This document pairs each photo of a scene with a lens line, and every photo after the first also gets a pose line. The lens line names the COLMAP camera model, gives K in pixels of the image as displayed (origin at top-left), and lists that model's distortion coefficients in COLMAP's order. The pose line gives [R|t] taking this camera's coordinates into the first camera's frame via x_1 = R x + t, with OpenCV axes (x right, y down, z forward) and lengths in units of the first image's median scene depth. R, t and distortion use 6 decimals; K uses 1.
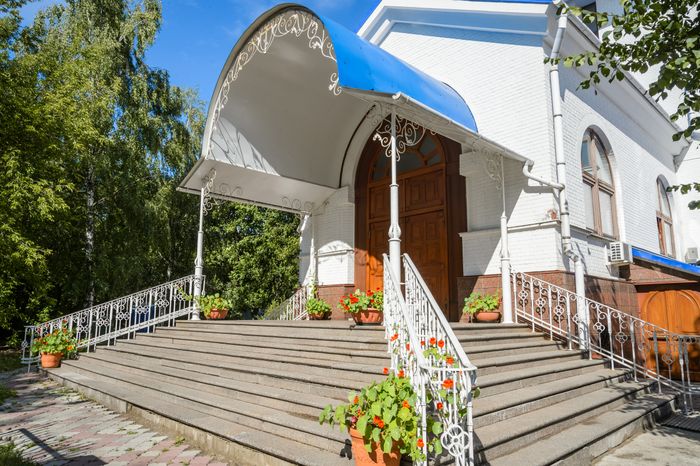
lens RADIAL K [[477.5, 0, 349.4], [0, 477.5, 234.1], [0, 0, 1]] dist [-0.001147, -0.000817]
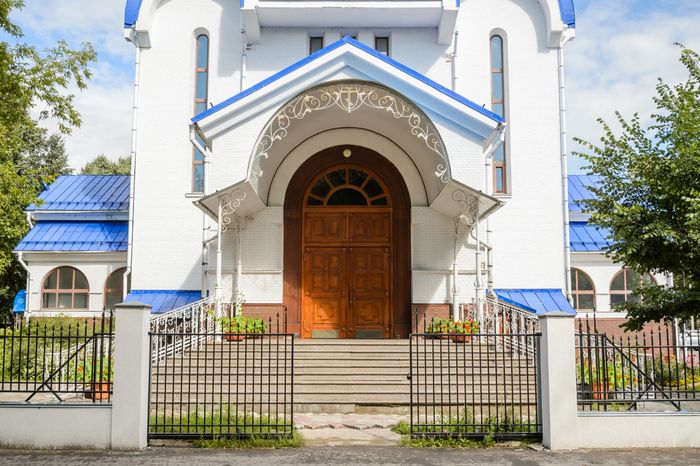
lens RADIAL K [[735.9, 0, 350.4], [0, 735.9, 232.5], [0, 0, 1]] dist [0.002907, 0.000000]
pose [[0.696065, 0.080847, 0.713413, -1.207531], [-0.115172, 0.993346, -0.000198, -0.075495], [-0.708681, -0.082027, 0.700744, -0.236044]]
